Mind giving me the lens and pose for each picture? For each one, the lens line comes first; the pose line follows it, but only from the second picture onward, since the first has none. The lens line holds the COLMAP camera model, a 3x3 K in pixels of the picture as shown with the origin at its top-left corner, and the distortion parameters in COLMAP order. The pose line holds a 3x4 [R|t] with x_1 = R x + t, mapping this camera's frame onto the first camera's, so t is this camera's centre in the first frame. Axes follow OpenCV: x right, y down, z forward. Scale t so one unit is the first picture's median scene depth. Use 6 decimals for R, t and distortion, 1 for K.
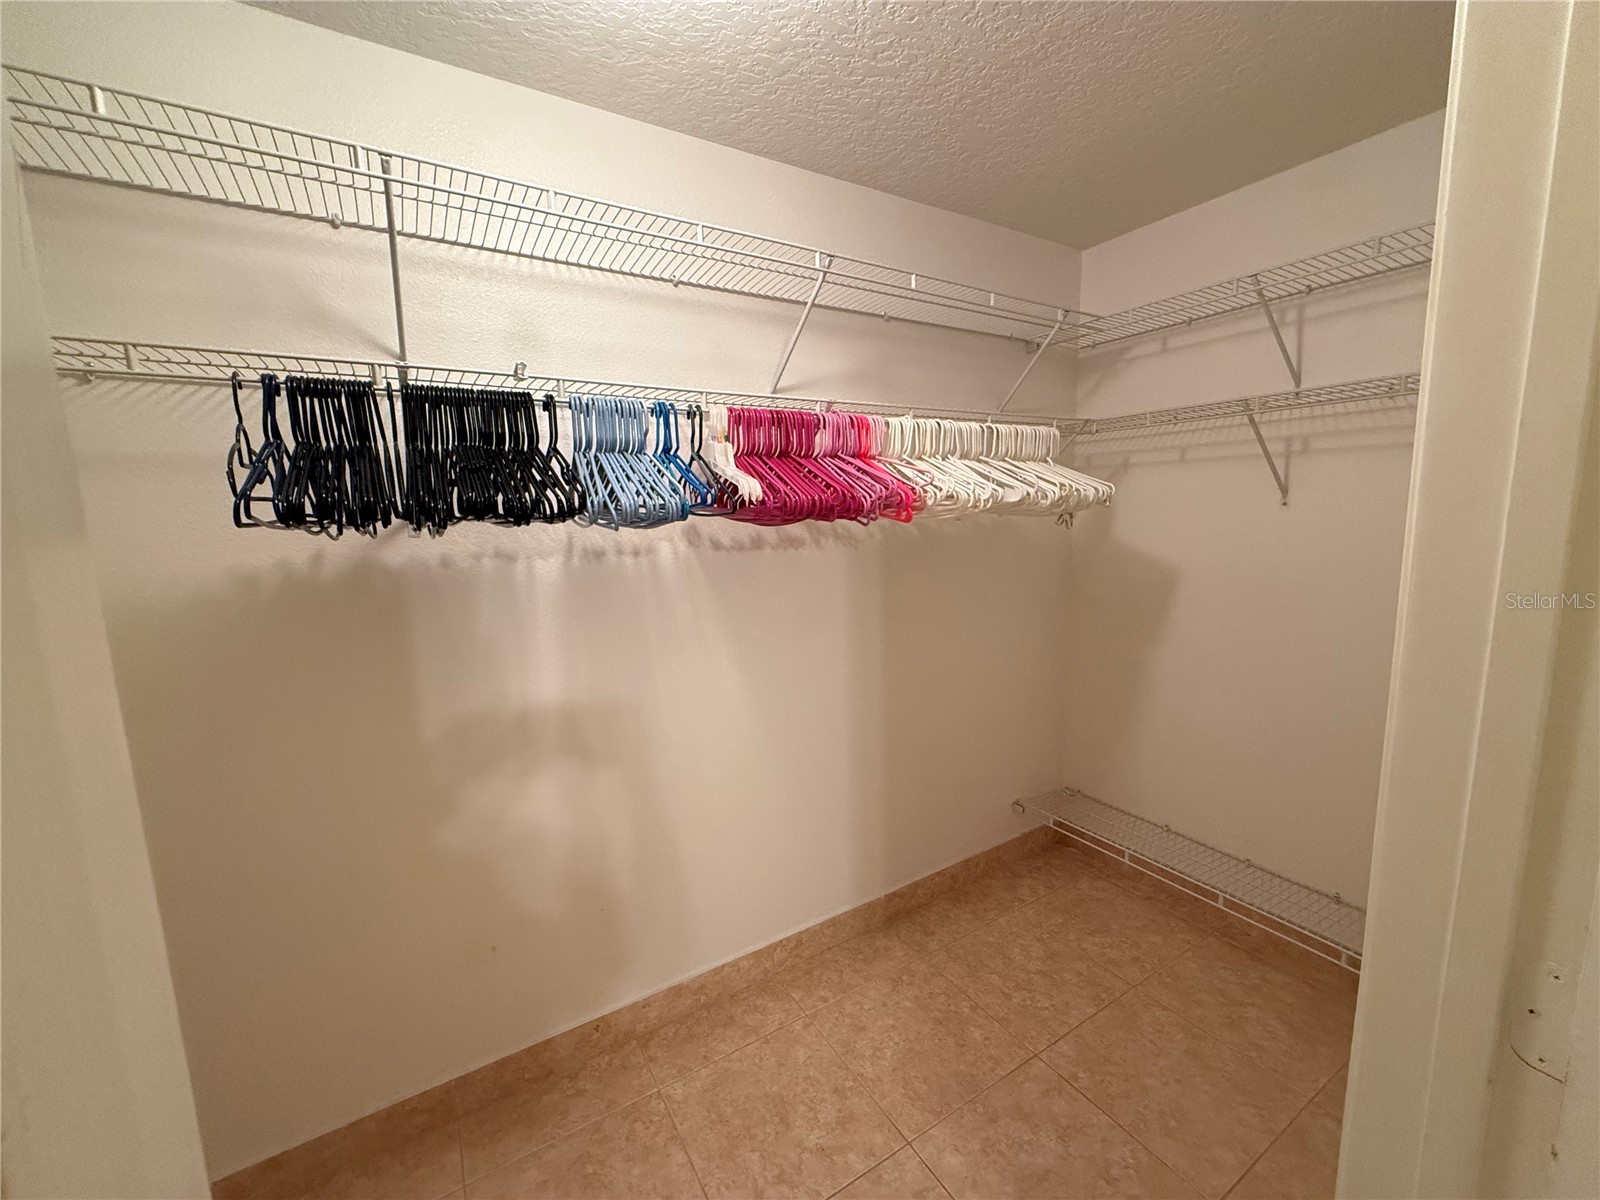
lens RADIAL K [[638.9, 0, 791.4], [0, 638.9, 604.0], [0, 0, 1]] dist [0.000125, -0.000478]
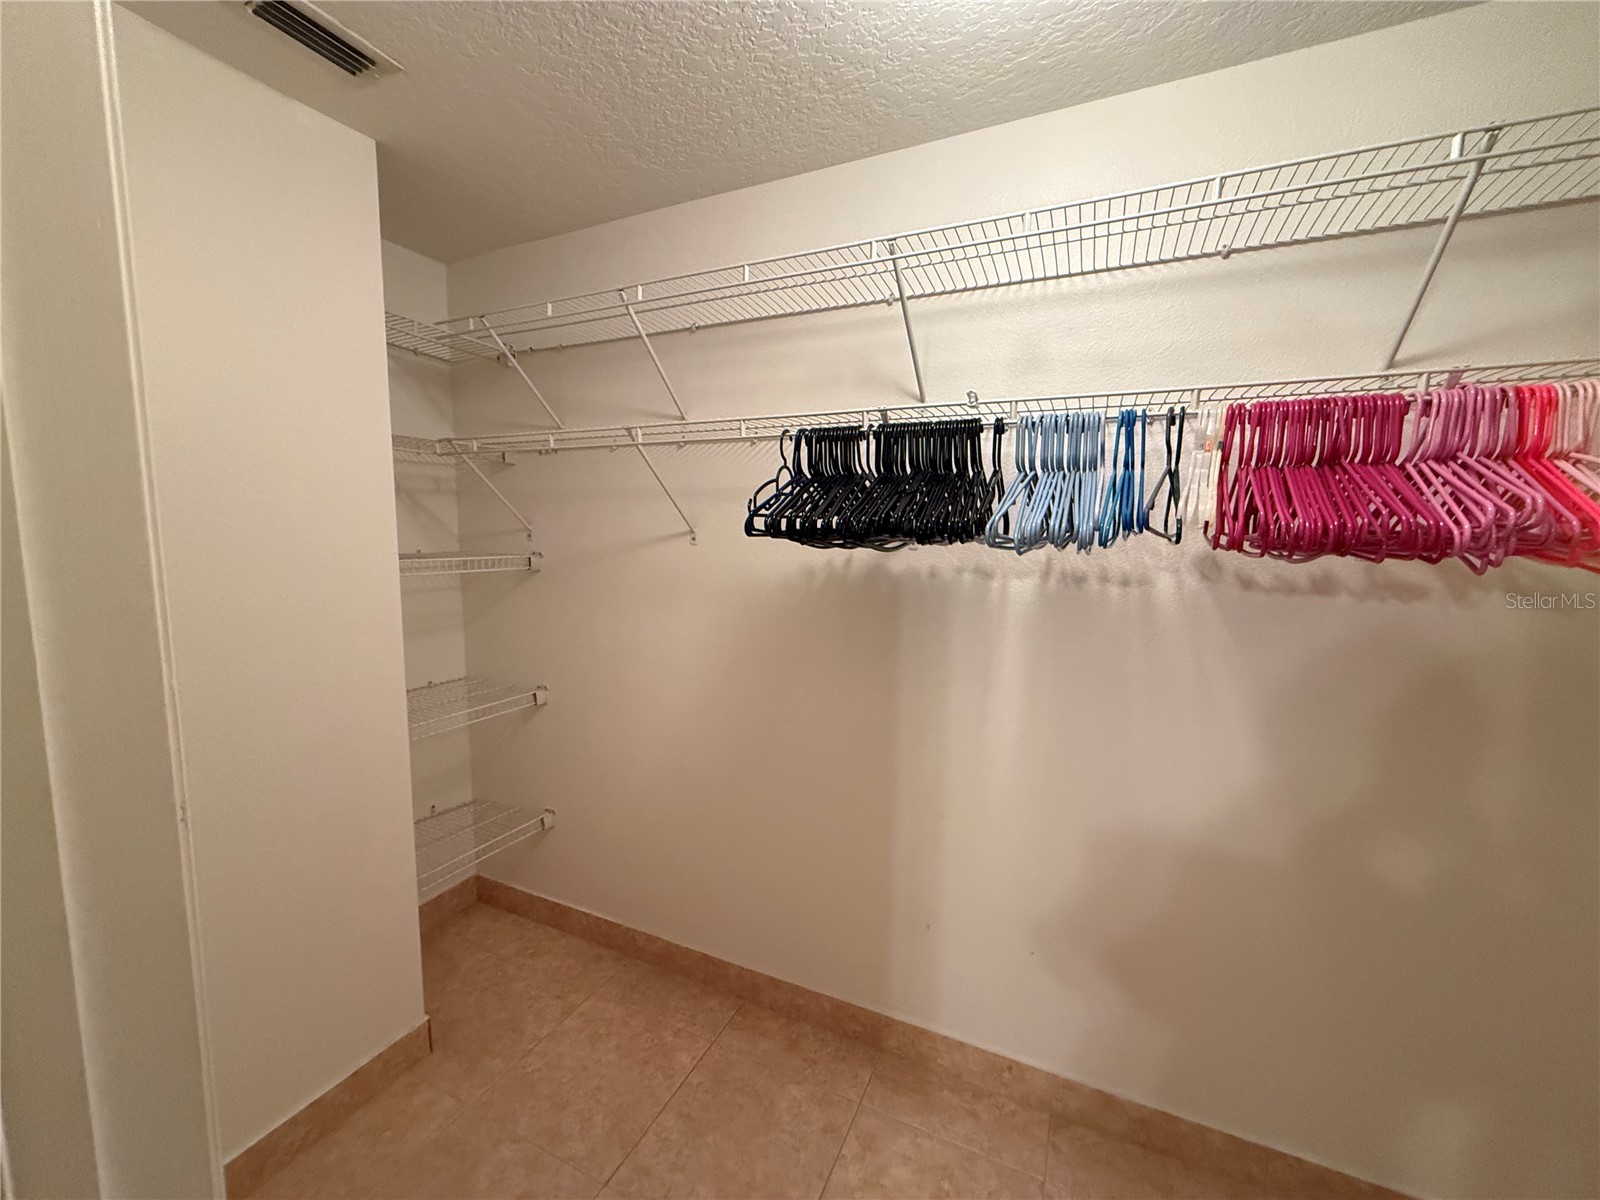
lens RADIAL K [[638.9, 0, 801.5], [0, 638.9, 606.7], [0, 0, 1]] dist [0.000125, -0.000478]
pose [[0.547908, 0.127666, -0.826740, 0.275249], [-0.148662, 0.987415, 0.053955, -0.032335], [0.823223, 0.093342, 0.559991, 0.168420]]
